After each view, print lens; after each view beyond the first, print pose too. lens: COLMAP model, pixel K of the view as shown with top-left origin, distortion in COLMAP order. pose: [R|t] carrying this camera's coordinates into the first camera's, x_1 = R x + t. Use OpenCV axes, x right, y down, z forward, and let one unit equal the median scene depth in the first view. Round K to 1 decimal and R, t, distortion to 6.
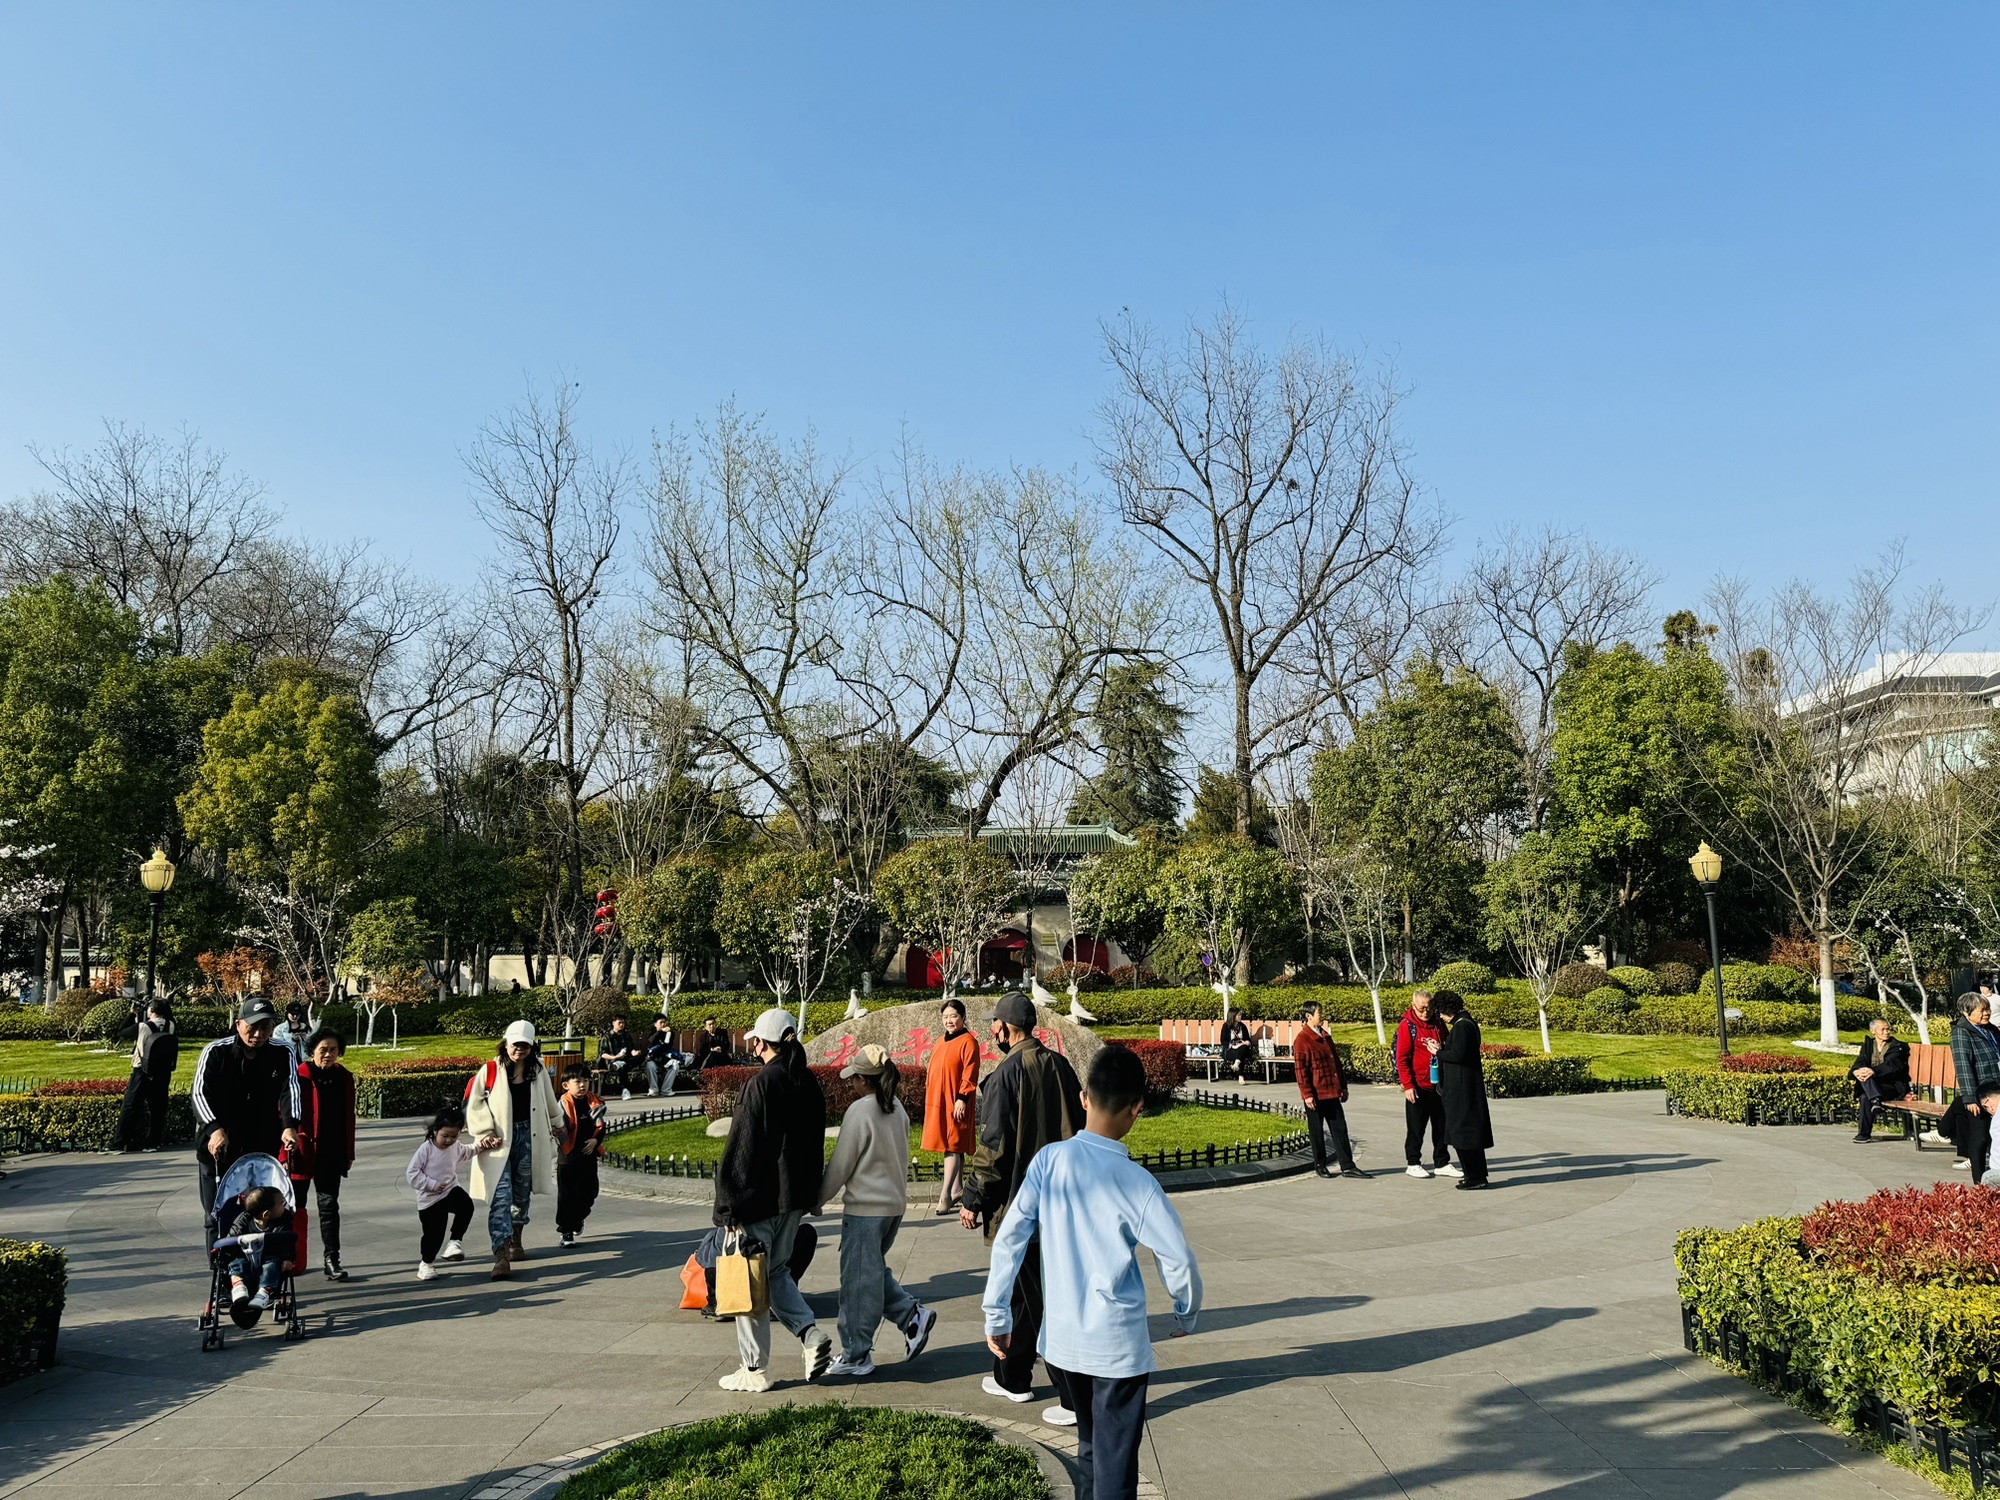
lens RADIAL K [[1405.2, 0, 1019.8], [0, 1405.2, 745.2], [0, 0, 1]] dist [0.140417, -0.219035]
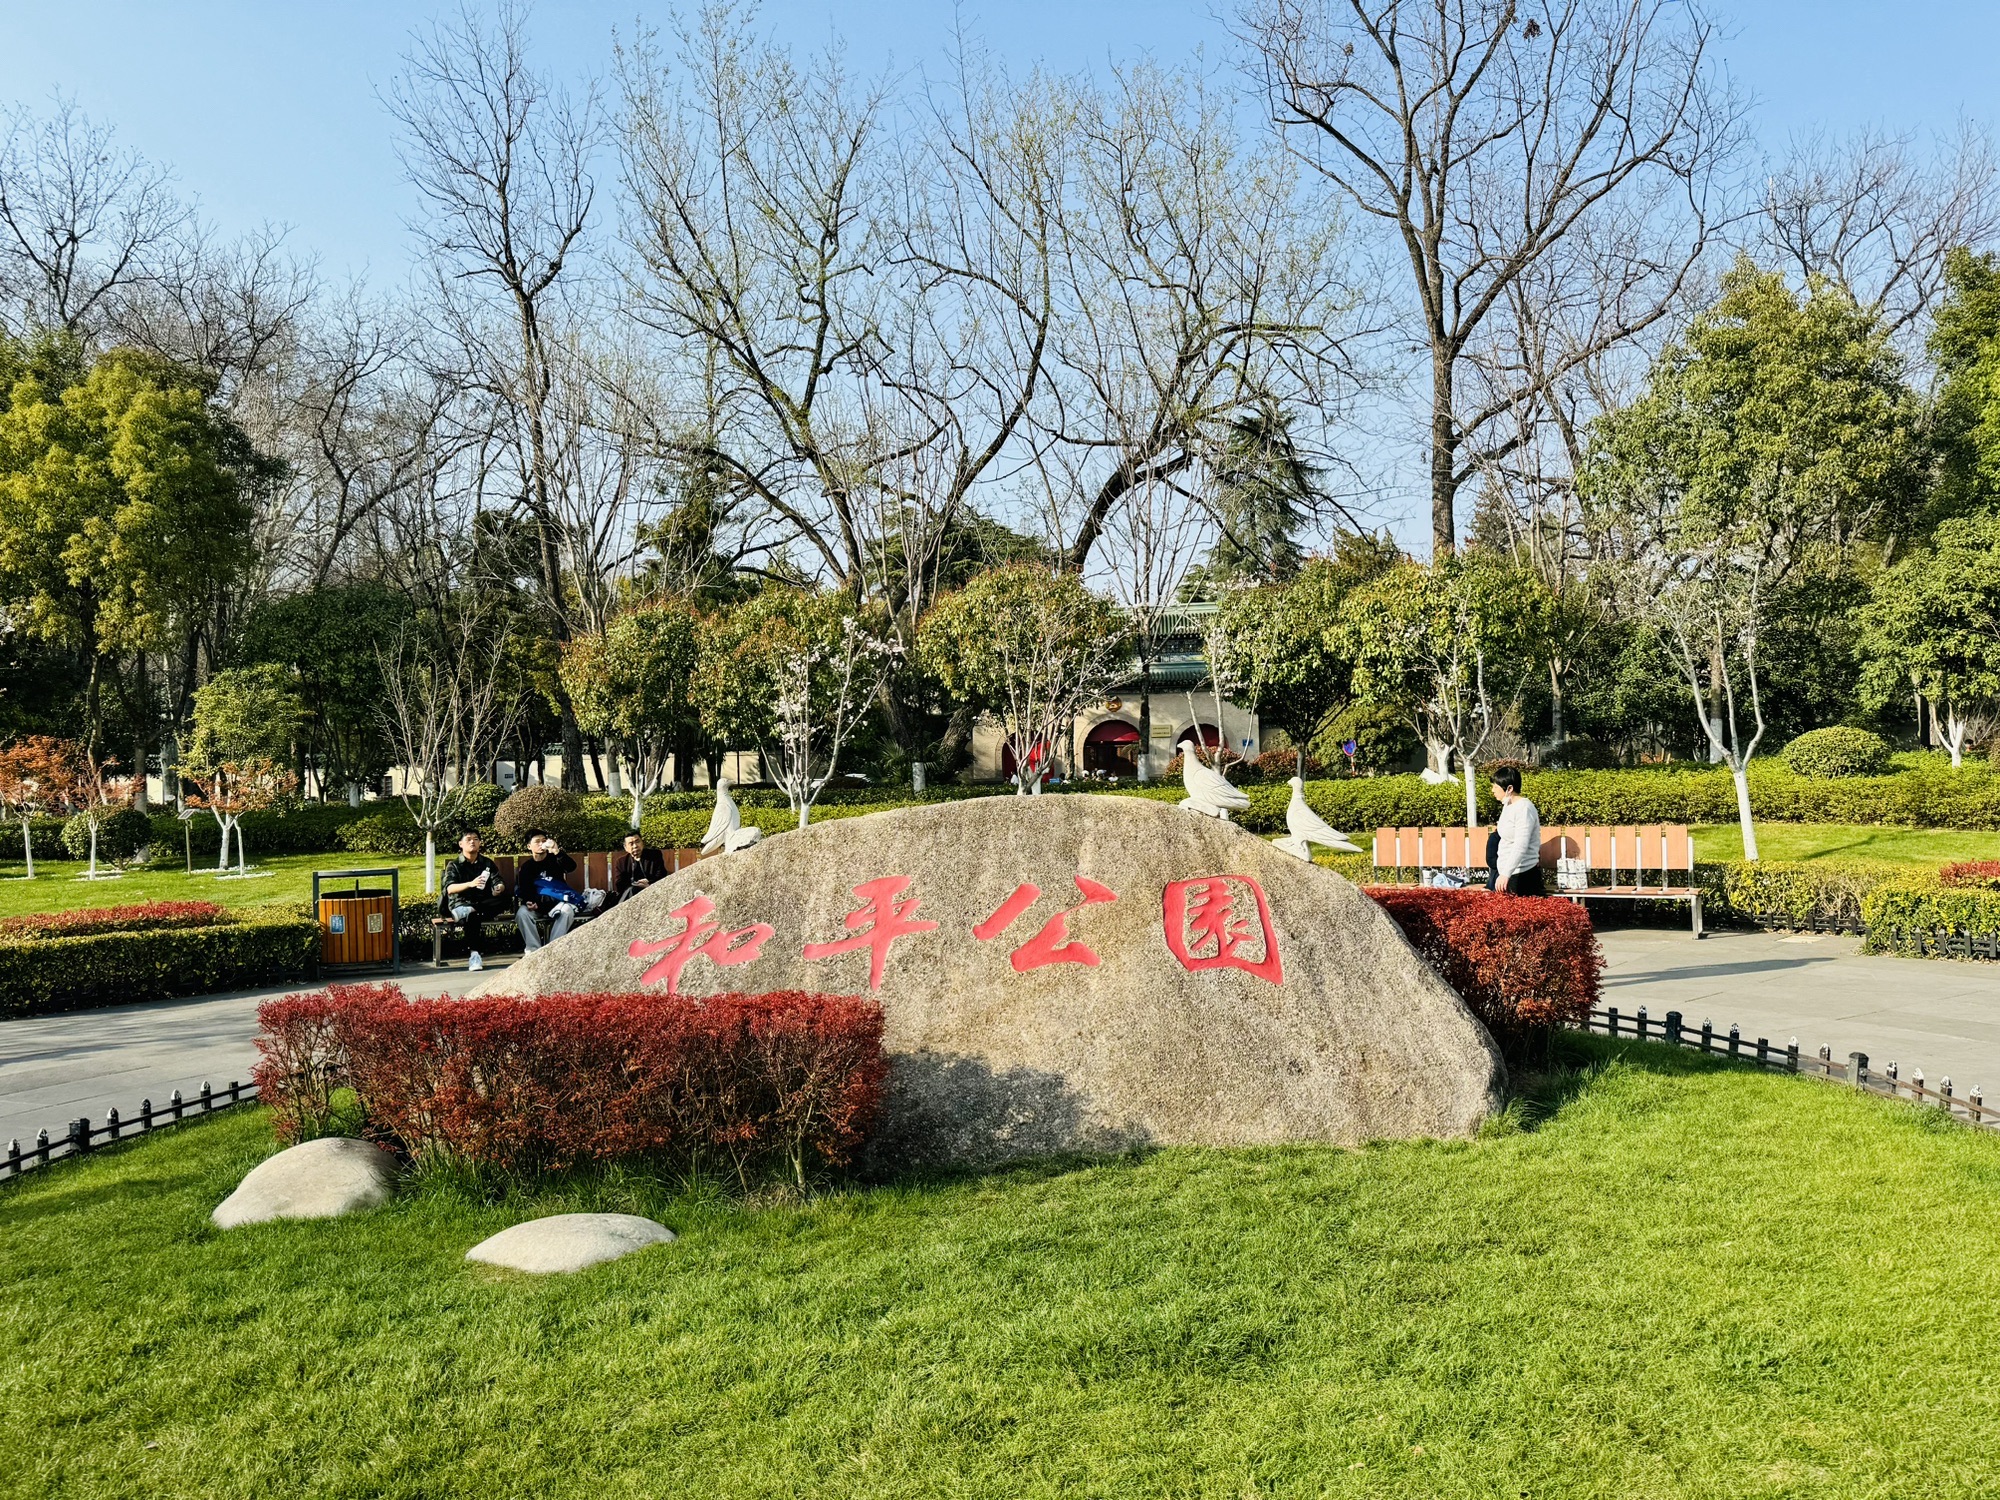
lens RADIAL K [[1405.2, 0, 1019.8], [0, 1405.2, 745.2], [0, 0, 1]] dist [0.140417, -0.219035]
pose [[0.997005, -0.017002, -0.075452, -0.002684], [0.027419, 0.989876, 0.139259, 0.044753], [0.072320, -0.140911, 0.987377, 0.249929]]
